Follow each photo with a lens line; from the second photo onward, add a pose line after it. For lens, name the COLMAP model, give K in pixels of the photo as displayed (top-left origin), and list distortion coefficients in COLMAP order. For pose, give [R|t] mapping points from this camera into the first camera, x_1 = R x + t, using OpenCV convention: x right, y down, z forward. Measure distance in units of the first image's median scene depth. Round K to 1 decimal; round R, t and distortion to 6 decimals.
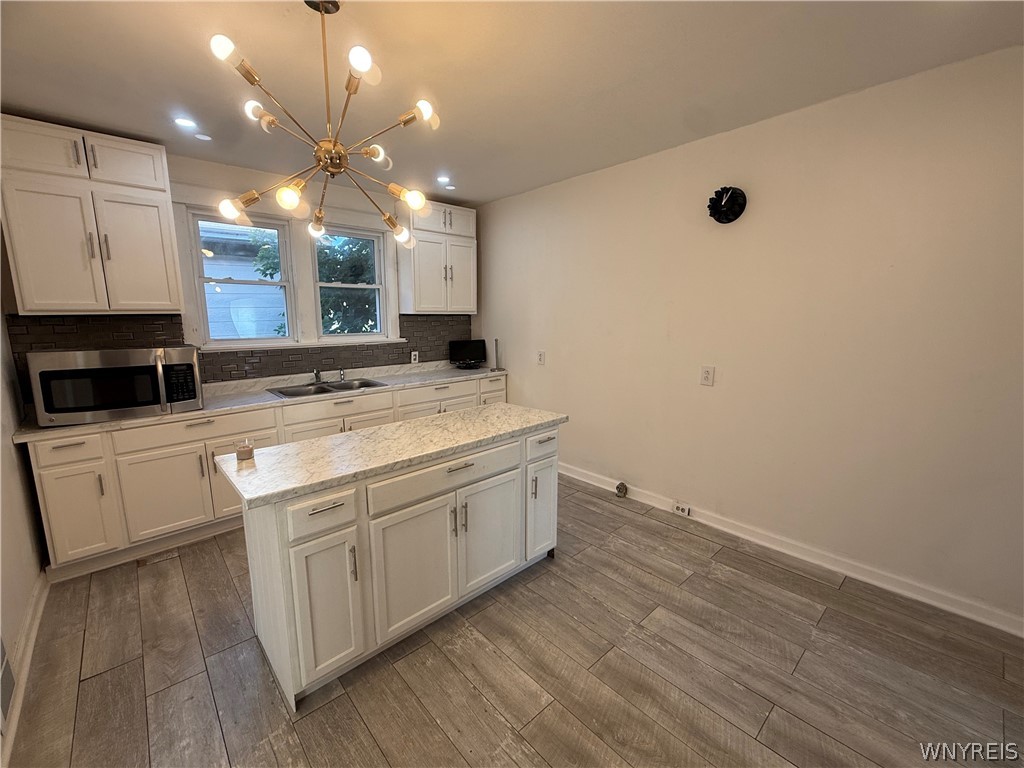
lens RADIAL K [[430.2, 0, 508.6], [0, 430.2, 379.5], [0, 0, 1]] dist [-0.000311, 0.000274]
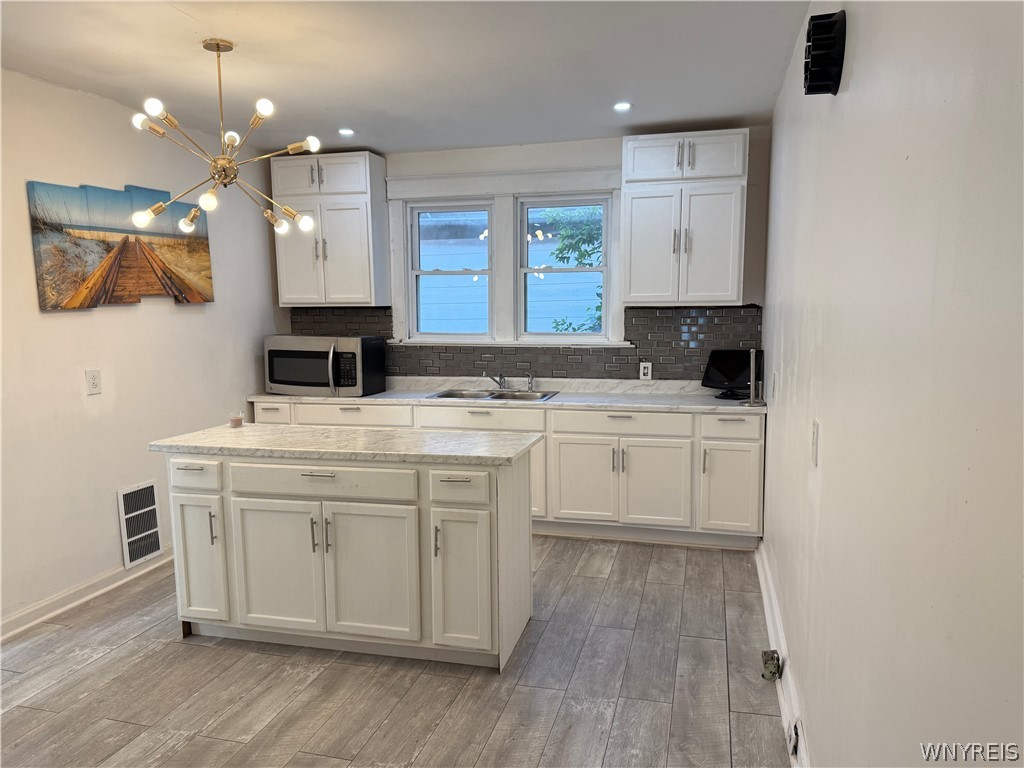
lens RADIAL K [[722.6, 0, 517.8], [0, 722.6, 387.6], [0, 0, 1]] dist [0.040109, -0.046451]
pose [[0.541472, 0.091361, -0.835740, 0.980963], [-0.126343, 0.991631, 0.026545, -0.049375], [0.831171, 0.091217, 0.548483, 0.363709]]
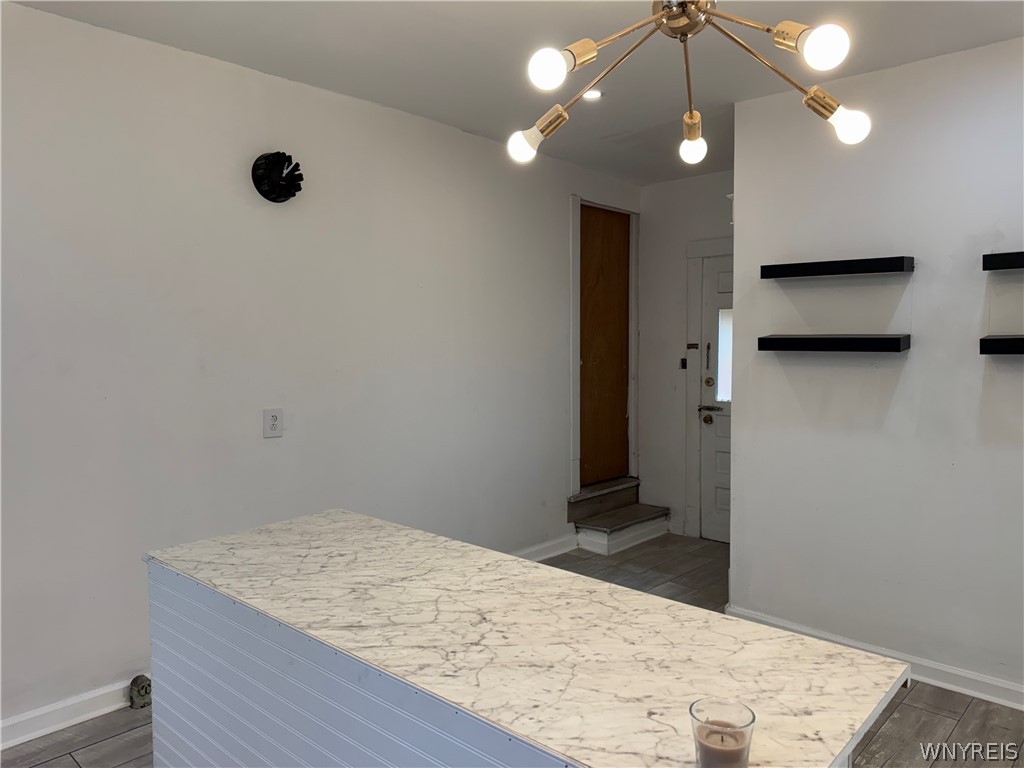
lens RADIAL K [[722.6, 0, 509.5], [0, 722.6, 385.9], [0, 0, 1]] dist [0.040109, -0.046451]
pose [[-0.086696, -0.060321, 0.994407, -0.701565], [0.160883, 0.984216, 0.073729, -0.090540], [-0.983159, 0.166375, -0.075623, 0.739584]]
